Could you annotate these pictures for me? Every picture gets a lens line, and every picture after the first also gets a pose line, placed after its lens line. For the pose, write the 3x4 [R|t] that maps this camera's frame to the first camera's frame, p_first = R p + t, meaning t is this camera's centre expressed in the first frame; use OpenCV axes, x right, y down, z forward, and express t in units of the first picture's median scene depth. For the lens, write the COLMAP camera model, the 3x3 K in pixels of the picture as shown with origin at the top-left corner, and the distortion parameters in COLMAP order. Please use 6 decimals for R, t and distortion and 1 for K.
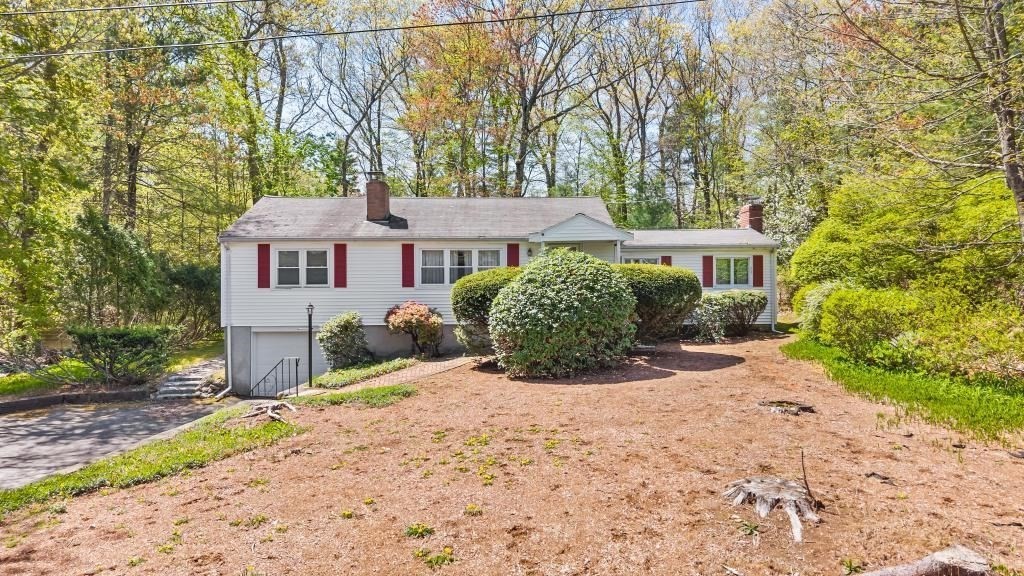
lens RADIAL K [[685.3, 0, 516.4], [0, 685.3, 295.3], [0, 0, 1]] dist [0.057614, -0.000218]
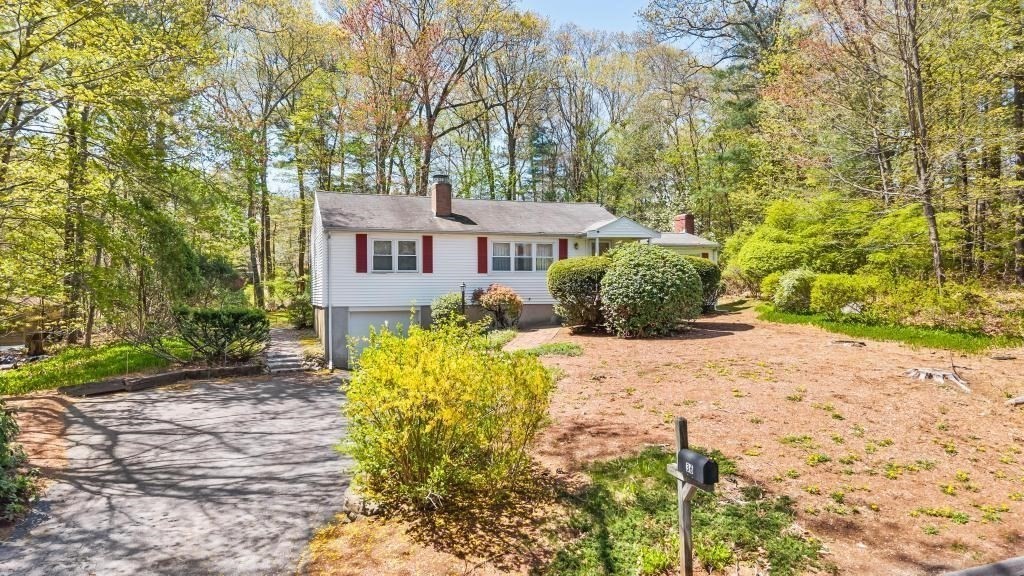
lens RADIAL K [[685.3, 0, 505.9], [0, 685.3, 283.0], [0, 0, 1]] dist [0.057614, -0.000218]
pose [[0.942647, 0.003437, 0.333773, -0.519890], [0.003966, 0.999761, -0.021494, 0.031609], [-0.333767, 0.021585, 0.942409, -0.145305]]
